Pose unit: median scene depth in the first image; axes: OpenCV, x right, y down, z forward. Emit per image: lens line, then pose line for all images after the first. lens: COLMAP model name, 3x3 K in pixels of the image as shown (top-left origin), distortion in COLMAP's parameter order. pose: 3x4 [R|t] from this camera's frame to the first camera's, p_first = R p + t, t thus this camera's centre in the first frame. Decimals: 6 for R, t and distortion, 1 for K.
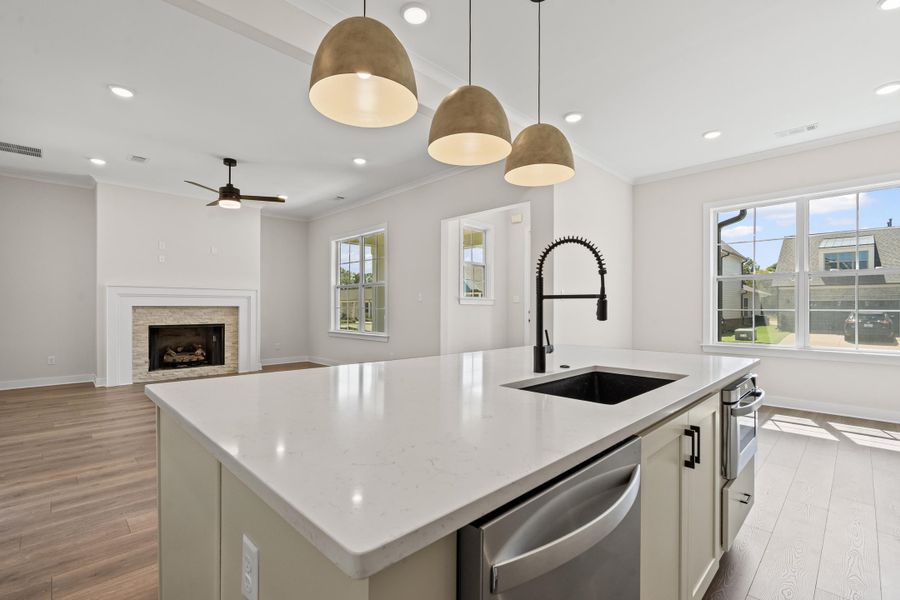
lens RADIAL K [[413.2, 0, 450.2], [0, 413.2, 306.4], [0, 0, 1]] dist [-0.005039, -0.000592]
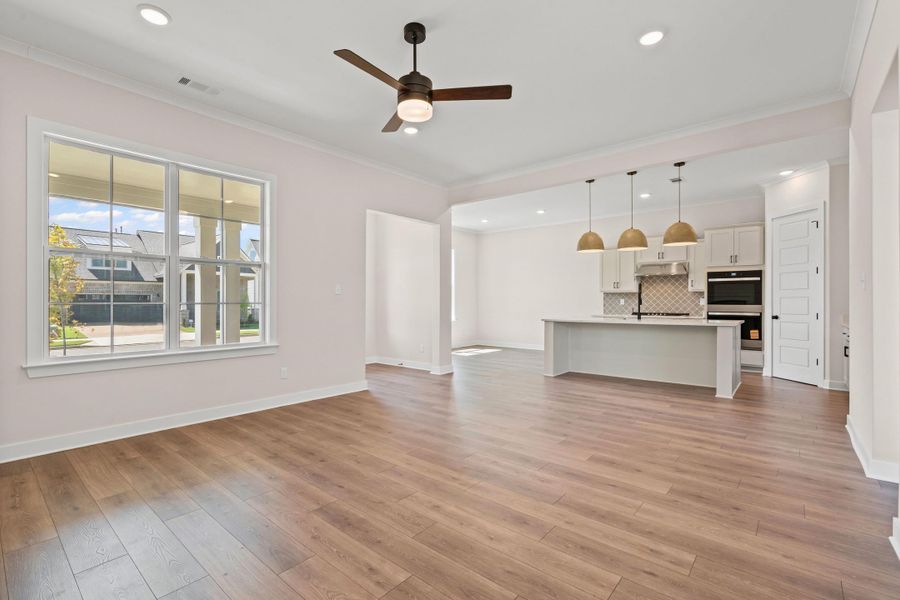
lens RADIAL K [[413.2, 0, 450.7], [0, 413.2, 299.4], [0, 0, 1]] dist [-0.005039, -0.000592]
pose [[-0.099433, 0.002910, 0.995040, -0.874110], [0.001444, 0.999995, -0.002780, 0.001585], [-0.995043, 0.001160, -0.099437, 0.823135]]
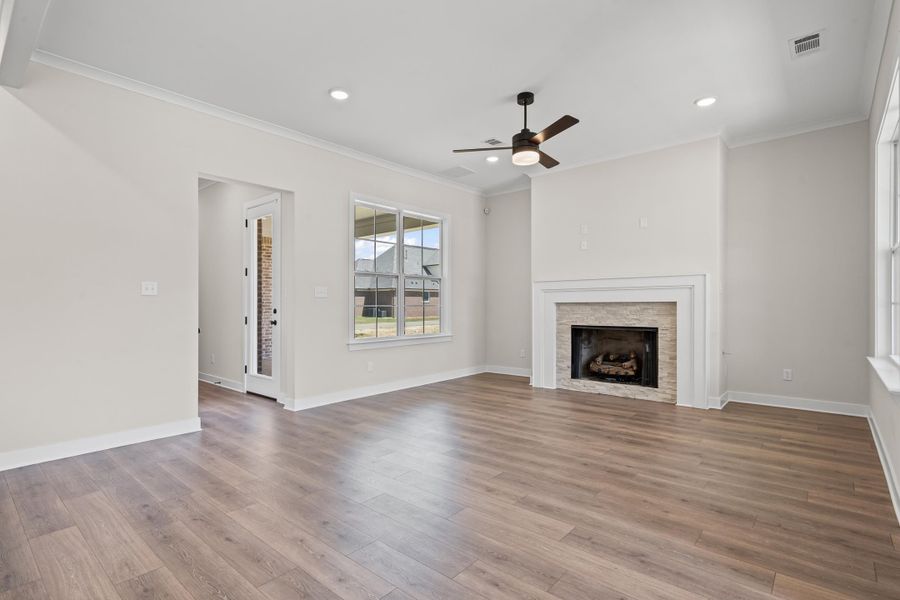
lens RADIAL K [[448.5, 0, 441.8], [0, 448.5, 303.8], [0, 0, 1]] dist [0.000360, 0.000109]
pose [[0.068868, -0.003710, -0.997619, 0.180919], [0.005895, 0.999977, -0.003312, 0.003808], [0.997608, -0.005653, 0.068888, 0.657826]]
